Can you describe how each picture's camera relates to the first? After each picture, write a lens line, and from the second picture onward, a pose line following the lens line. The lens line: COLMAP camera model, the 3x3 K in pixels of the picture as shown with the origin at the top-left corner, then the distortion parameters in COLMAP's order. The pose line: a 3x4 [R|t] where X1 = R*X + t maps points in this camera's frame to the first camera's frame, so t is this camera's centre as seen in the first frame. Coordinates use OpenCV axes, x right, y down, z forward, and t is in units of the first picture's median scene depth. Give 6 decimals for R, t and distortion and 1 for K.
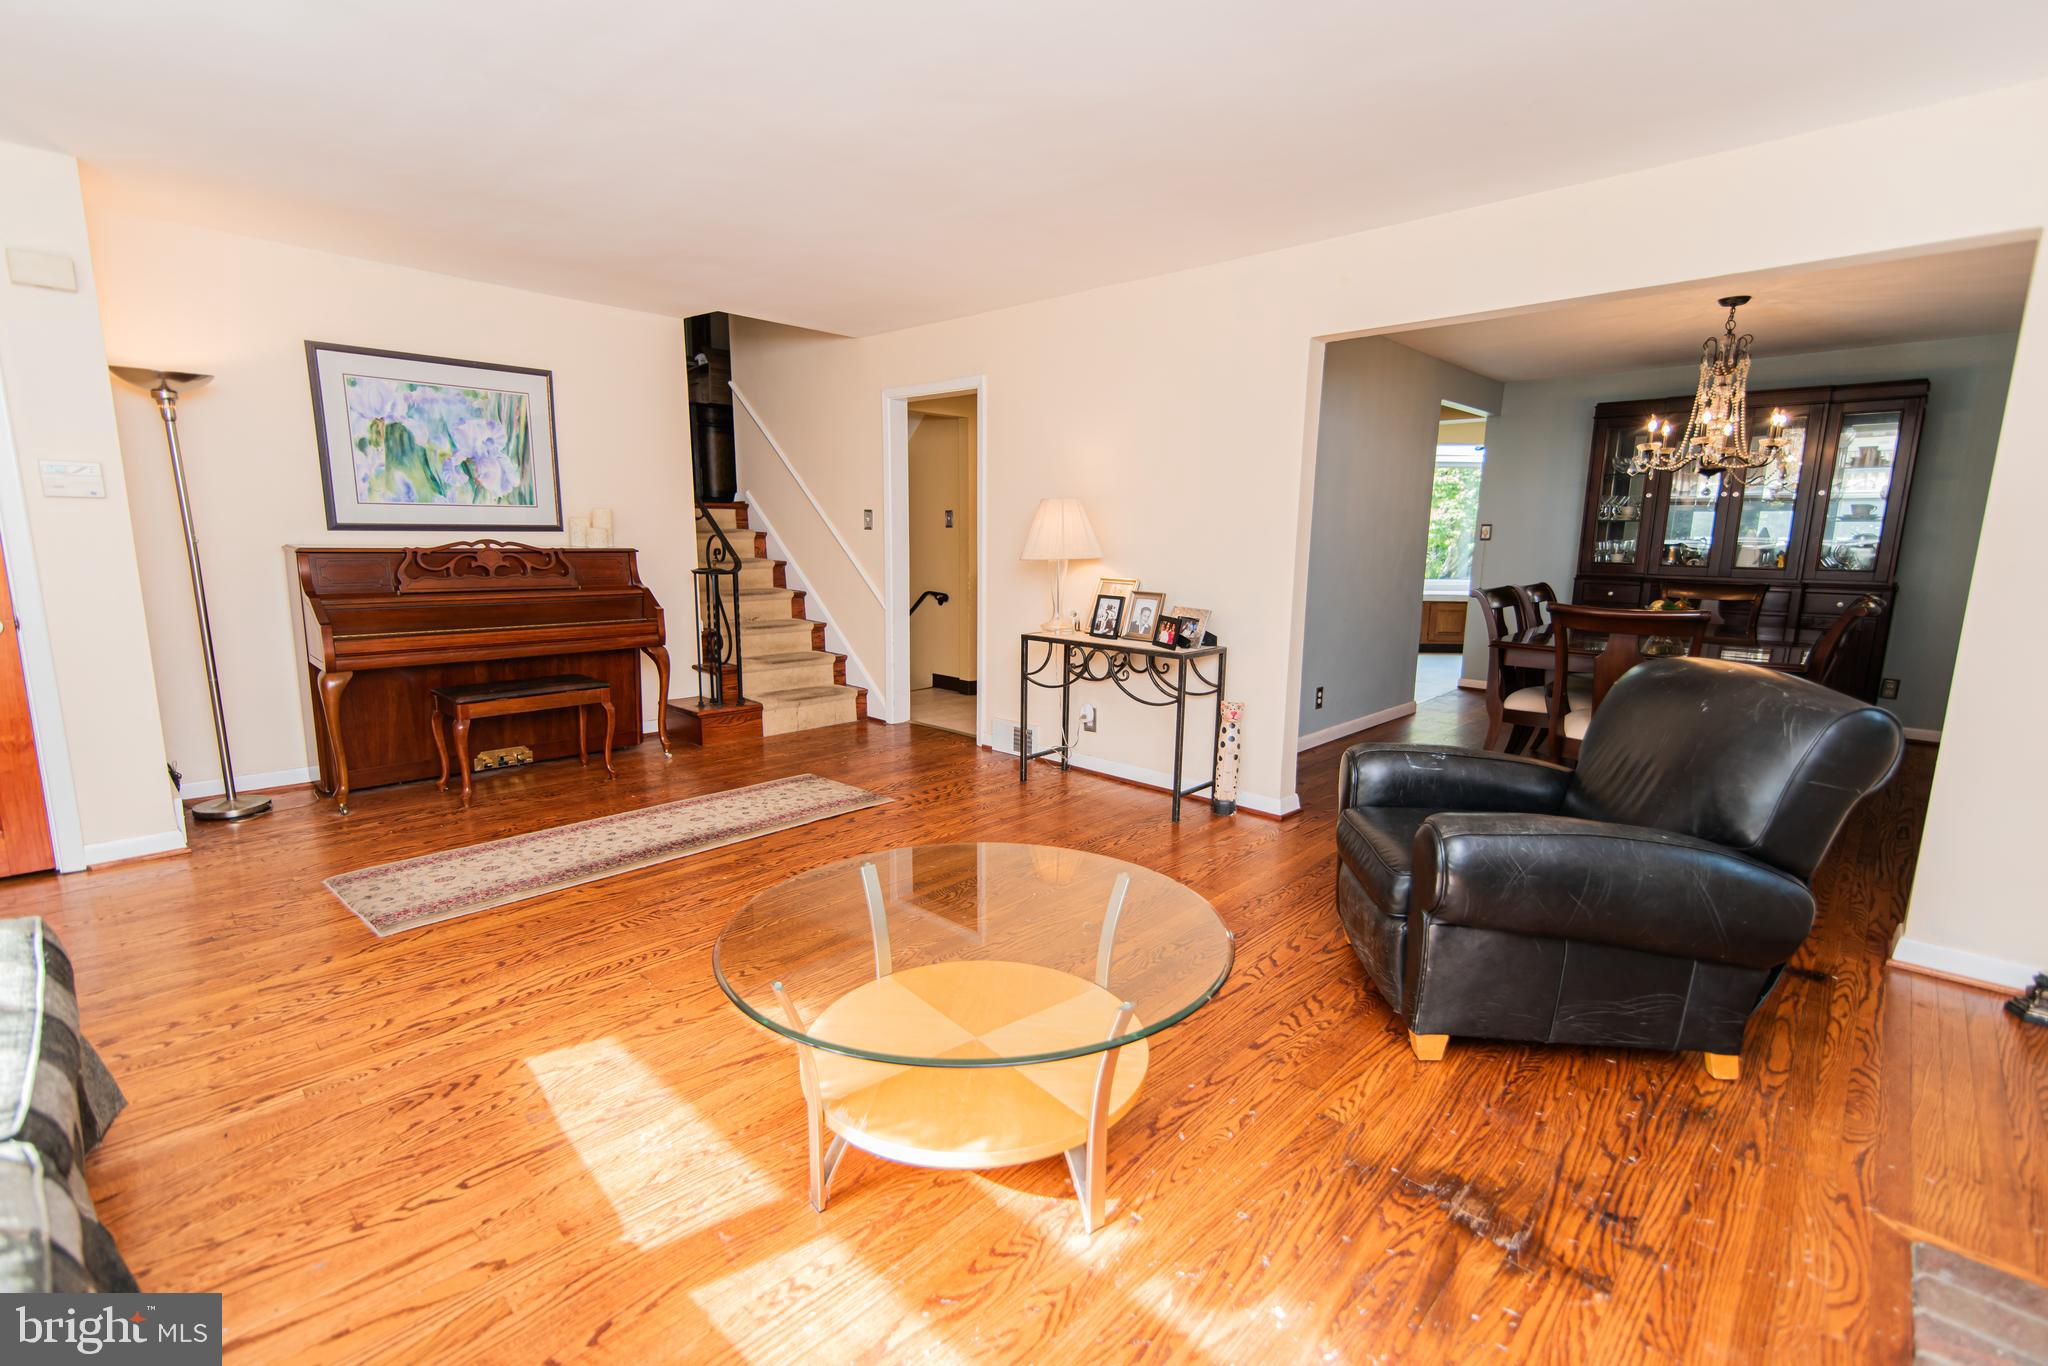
lens RADIAL K [[932.1, 0, 1026.4], [0, 932.1, 669.9], [0, 0, 1]] dist [0.010841, -0.001377]
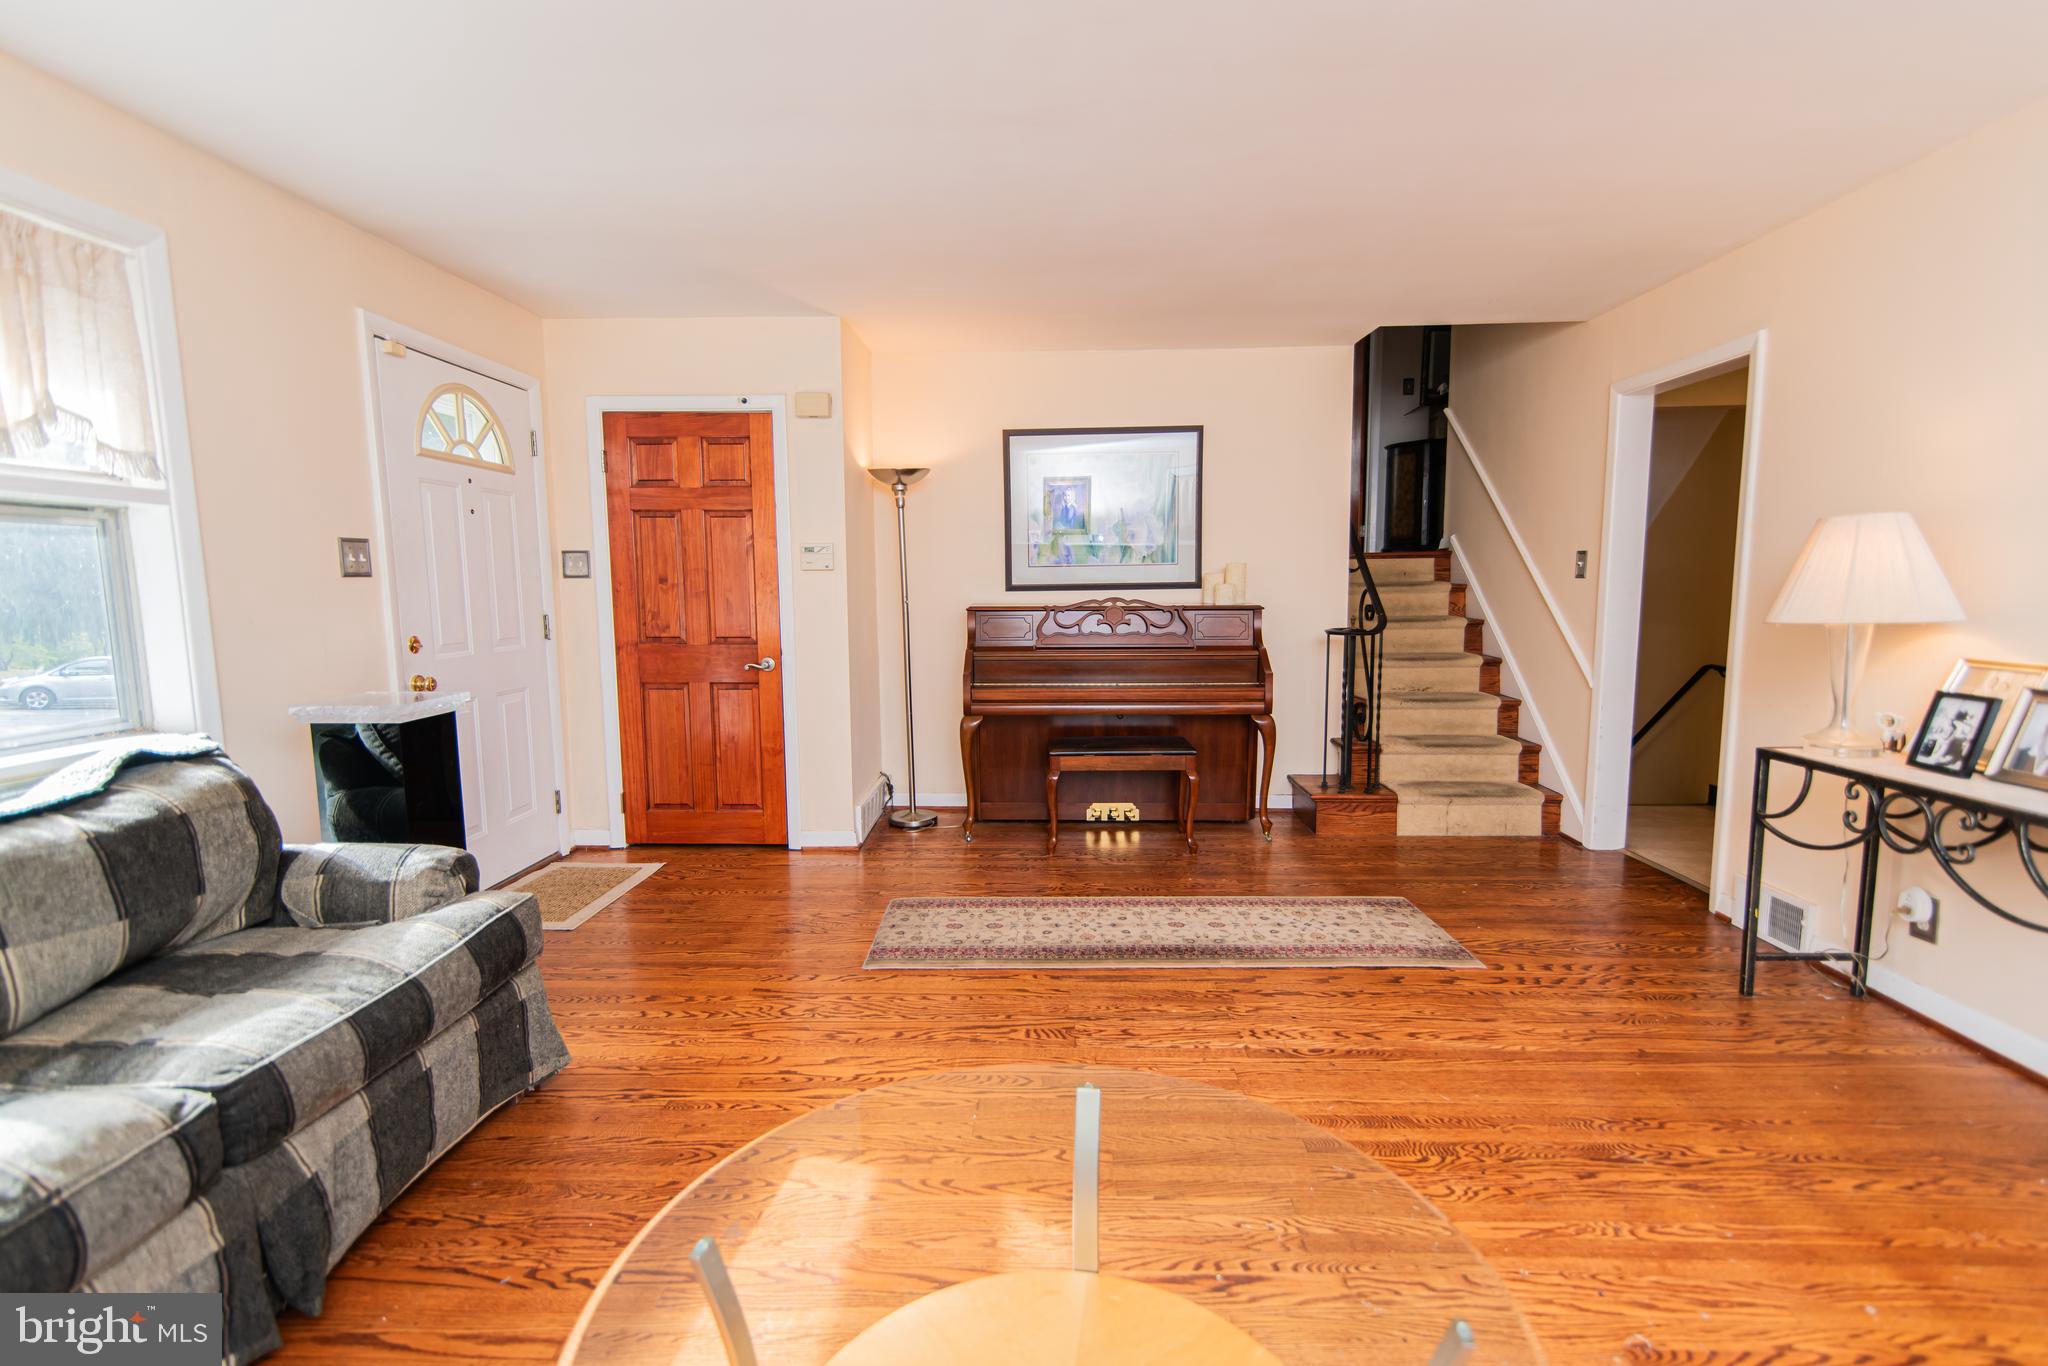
lens RADIAL K [[932.1, 0, 1027.4], [0, 932.1, 696.9], [0, 0, 1]] dist [0.010841, -0.001377]
pose [[0.658961, 0.070106, -0.748903, 0.139478], [-0.093608, 0.995550, 0.010829, -0.035095], [0.746329, 0.062968, 0.662591, 0.268717]]
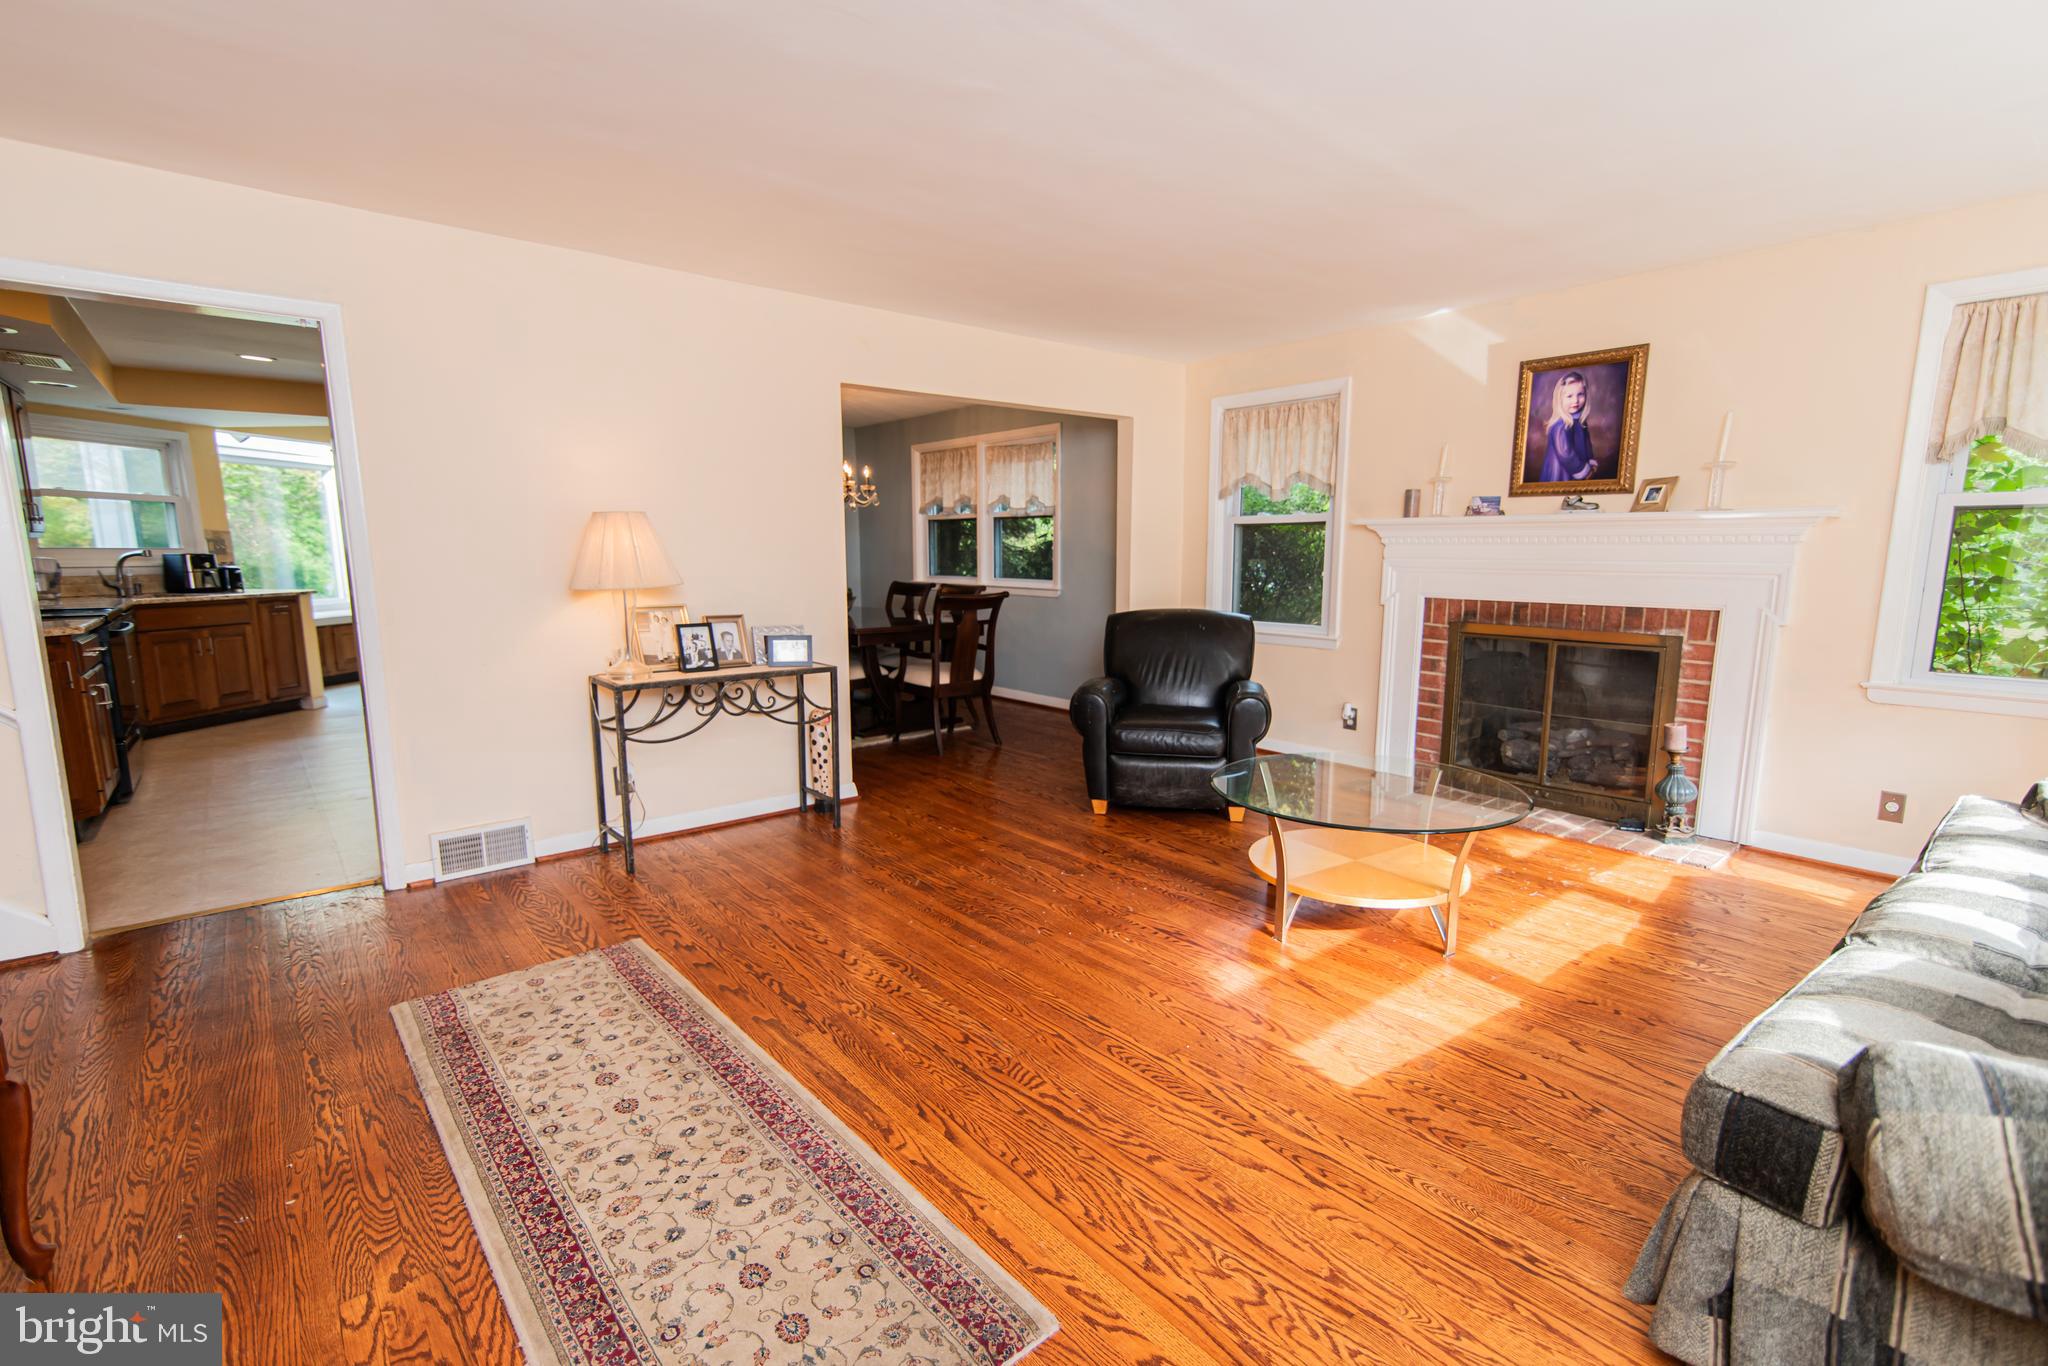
lens RADIAL K [[932.1, 0, 1034.3], [0, 932.1, 678.3], [0, 0, 1]] dist [0.010841, -0.001377]
pose [[0.111701, -0.151687, 0.982097, -0.755912], [0.150162, 0.979510, 0.134208, -0.100011], [-0.982331, 0.132483, 0.132190, 0.582134]]
